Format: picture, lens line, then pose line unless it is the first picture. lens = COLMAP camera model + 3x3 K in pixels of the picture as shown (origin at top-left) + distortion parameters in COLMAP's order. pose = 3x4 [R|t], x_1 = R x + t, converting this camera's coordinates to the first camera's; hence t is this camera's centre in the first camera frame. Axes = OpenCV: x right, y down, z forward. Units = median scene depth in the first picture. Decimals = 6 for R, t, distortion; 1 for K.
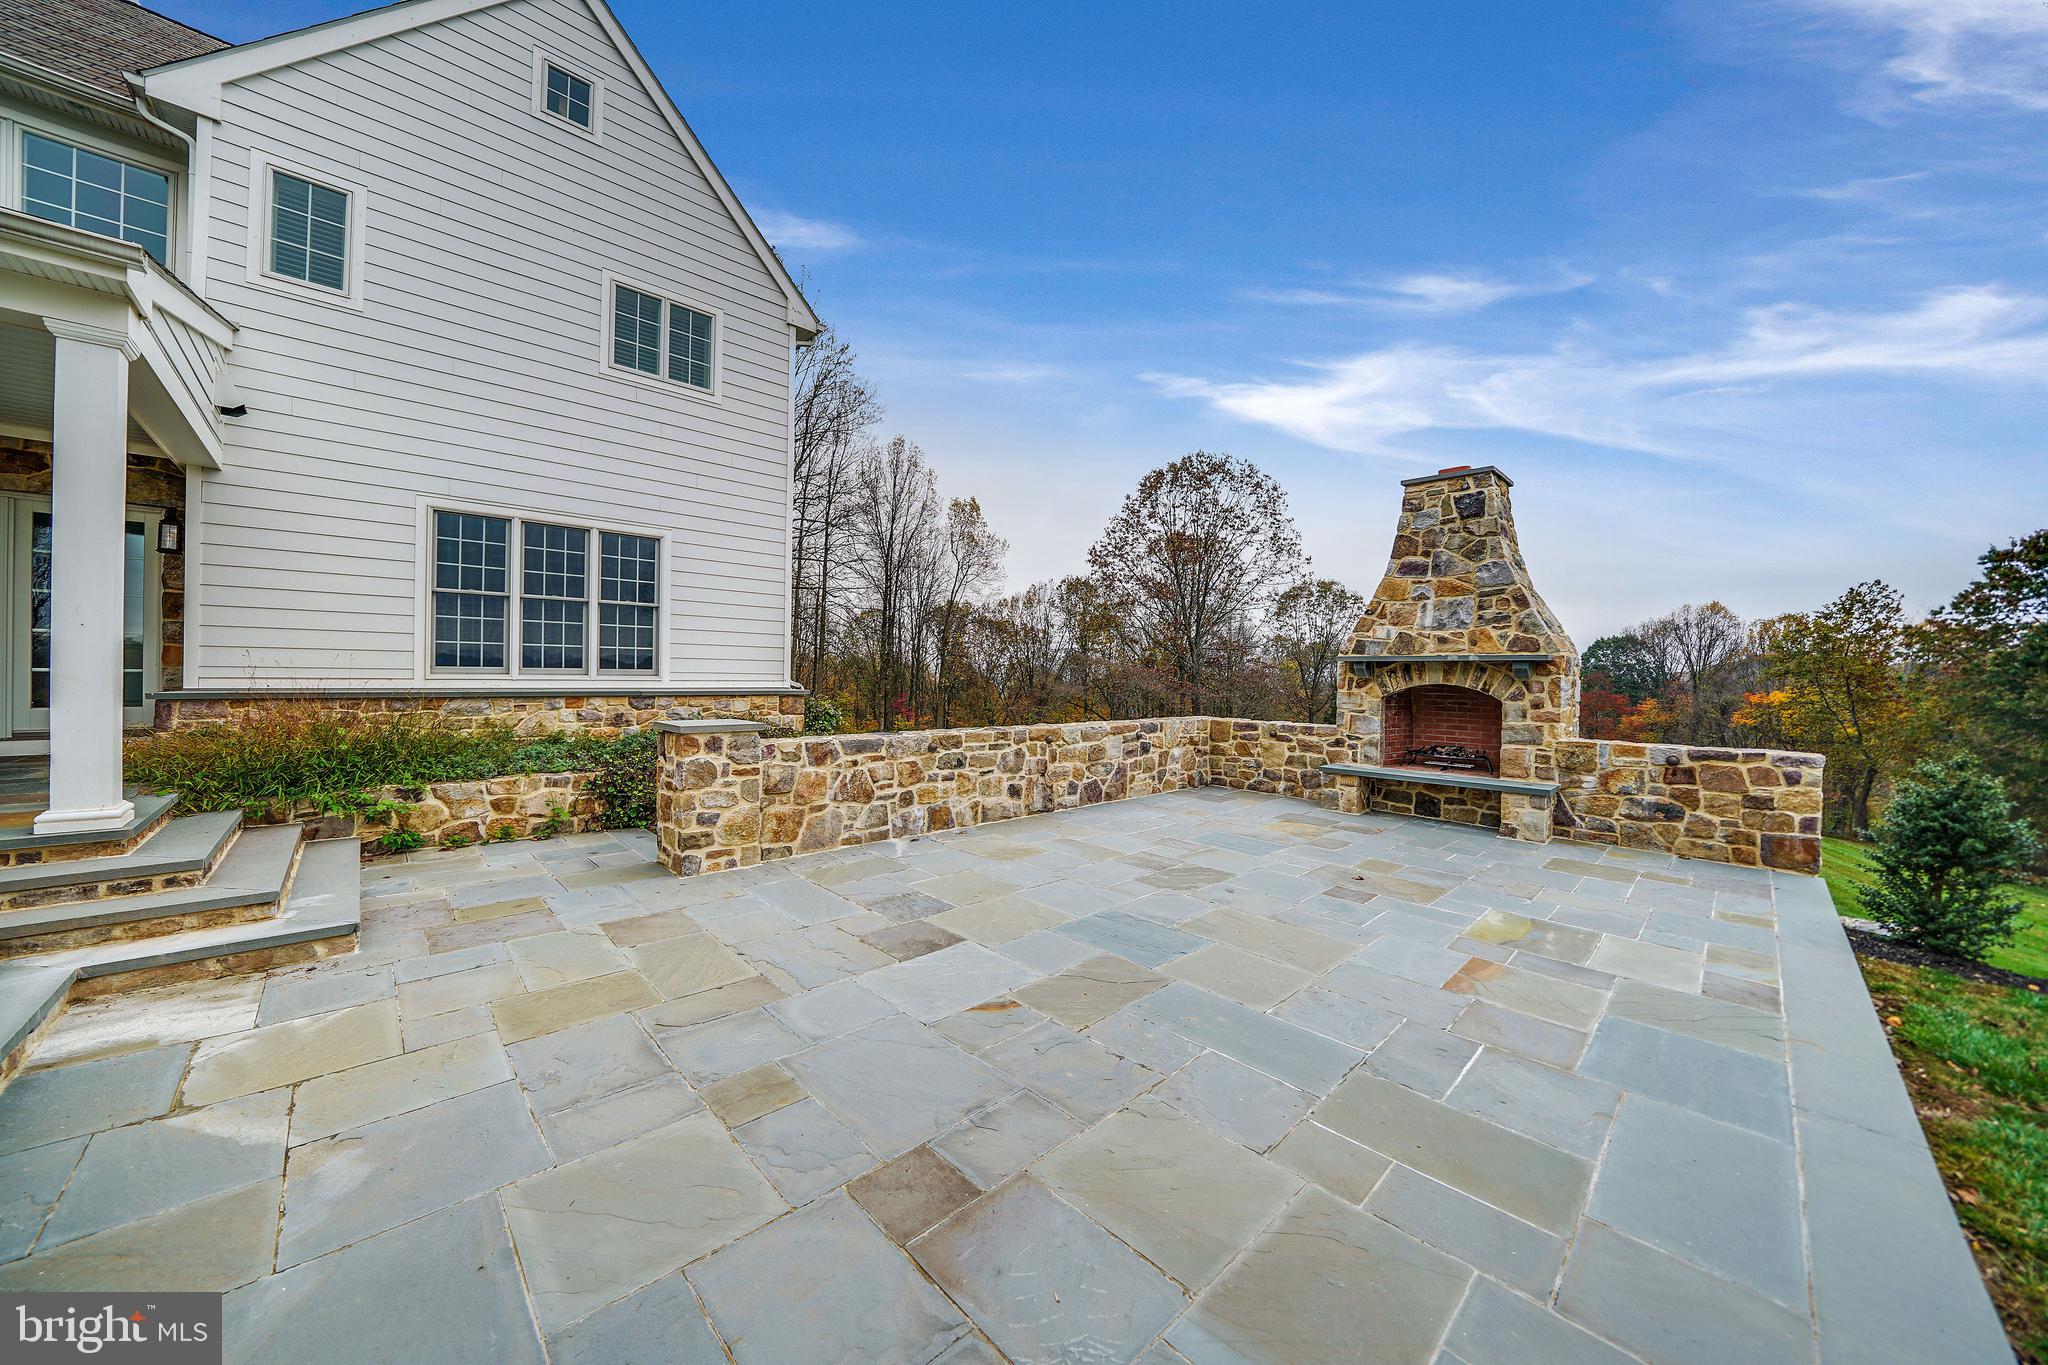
lens RADIAL K [[714.1, 0, 1009.7], [0, 714.1, 678.8], [0, 0, 1]] dist [-0.030436, 0.004853]
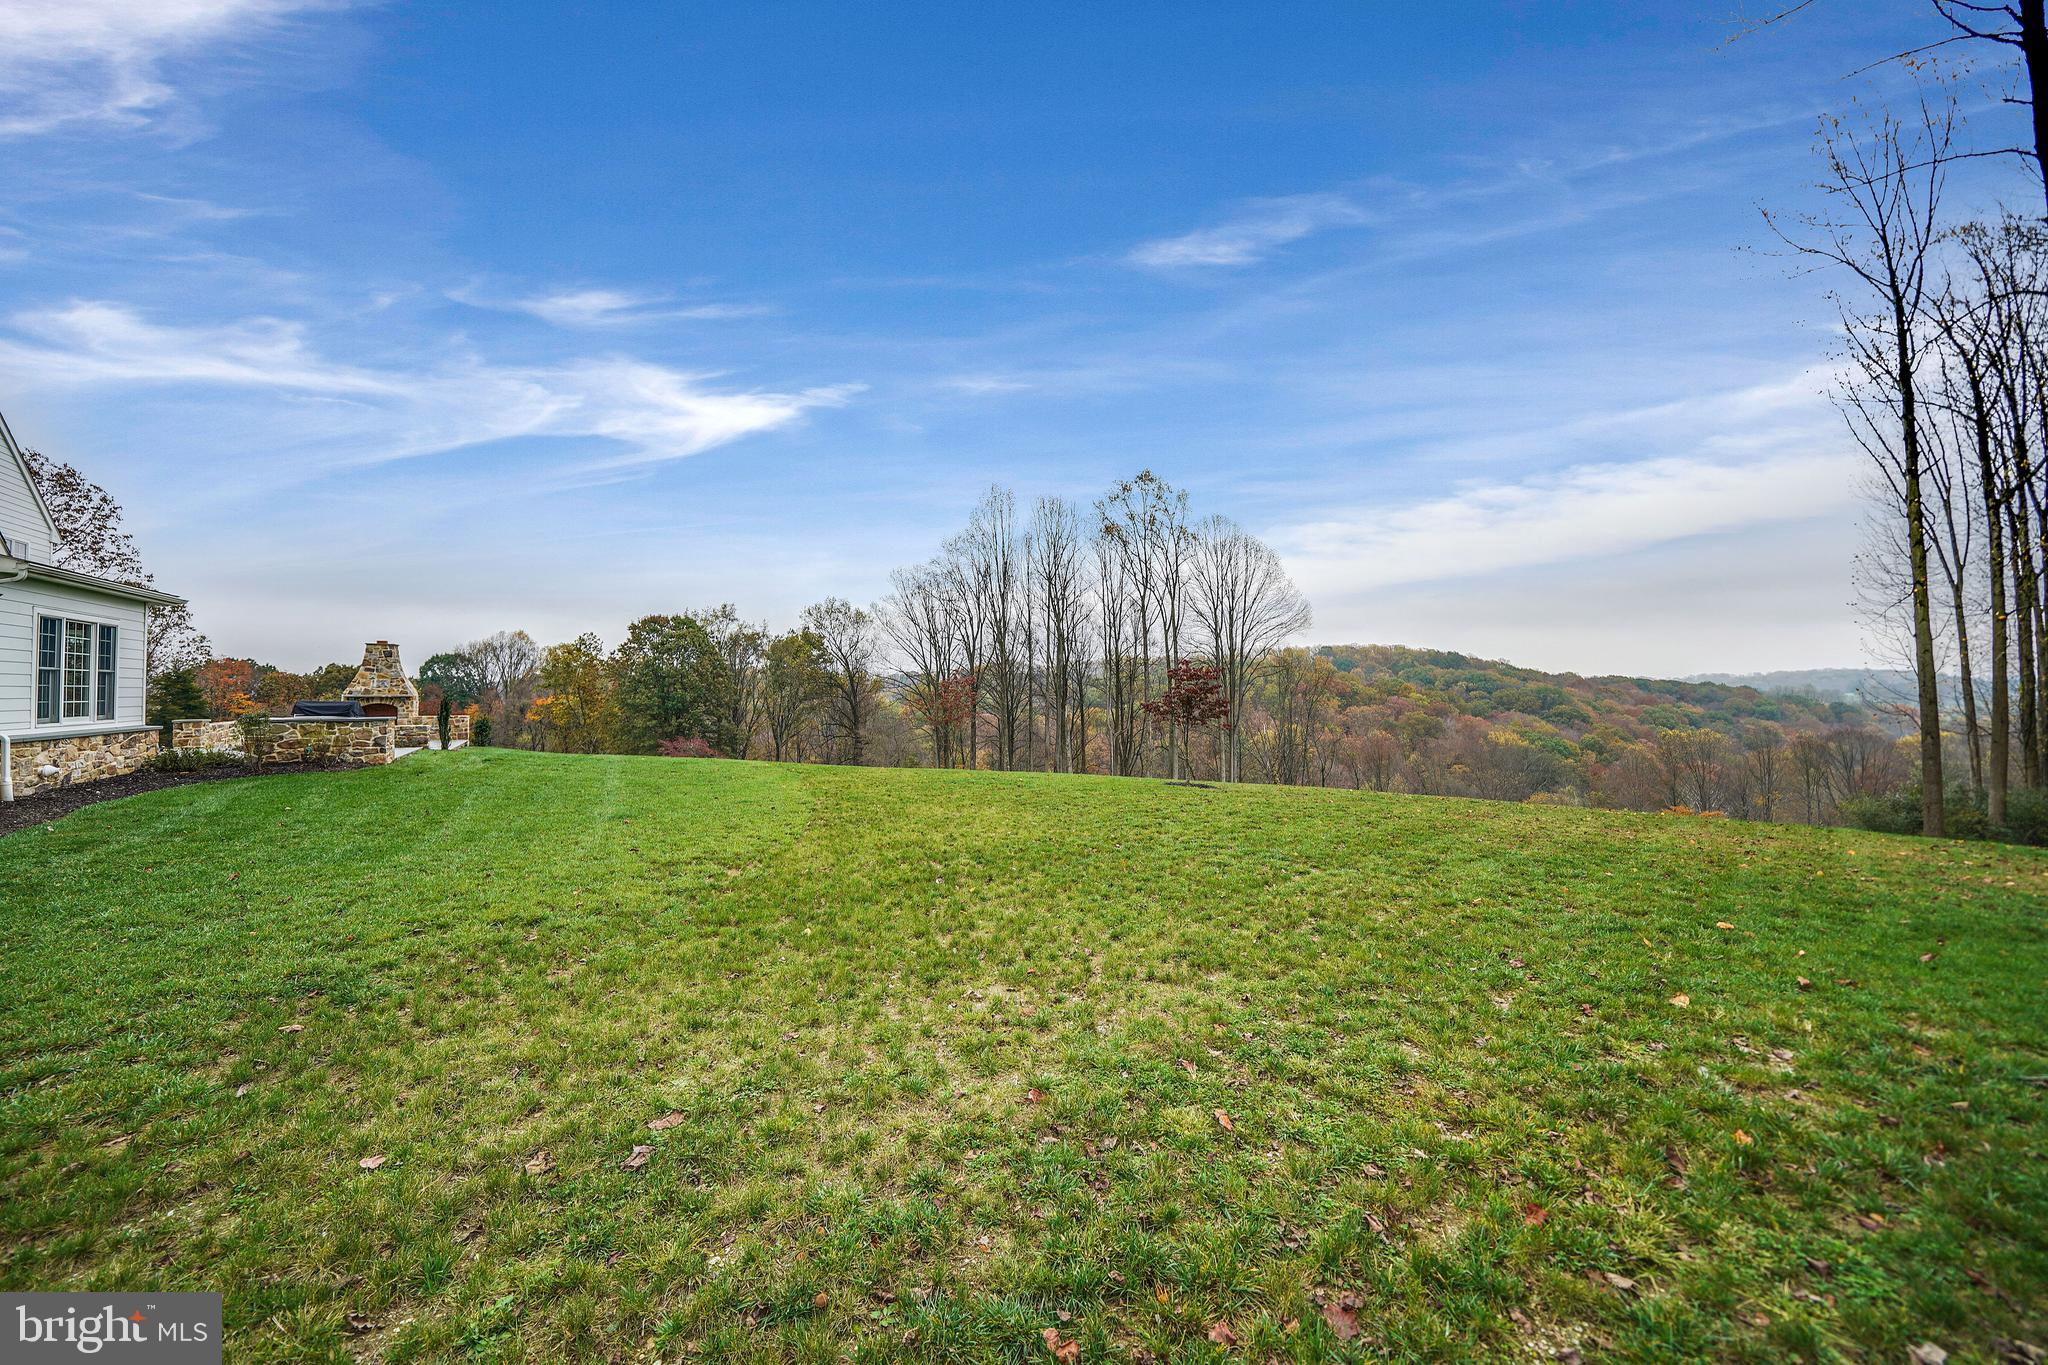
lens RADIAL K [[725.6, 0, 1024.0], [0, 725.6, 682.5], [0, 0, 1]] dist [-0.000687, -0.016202]
pose [[0.192847, -0.004152, 0.981220, -2.512769], [0.008135, 0.999963, 0.002633, -0.095388], [-0.981195, 0.007474, 0.192873, -3.322319]]
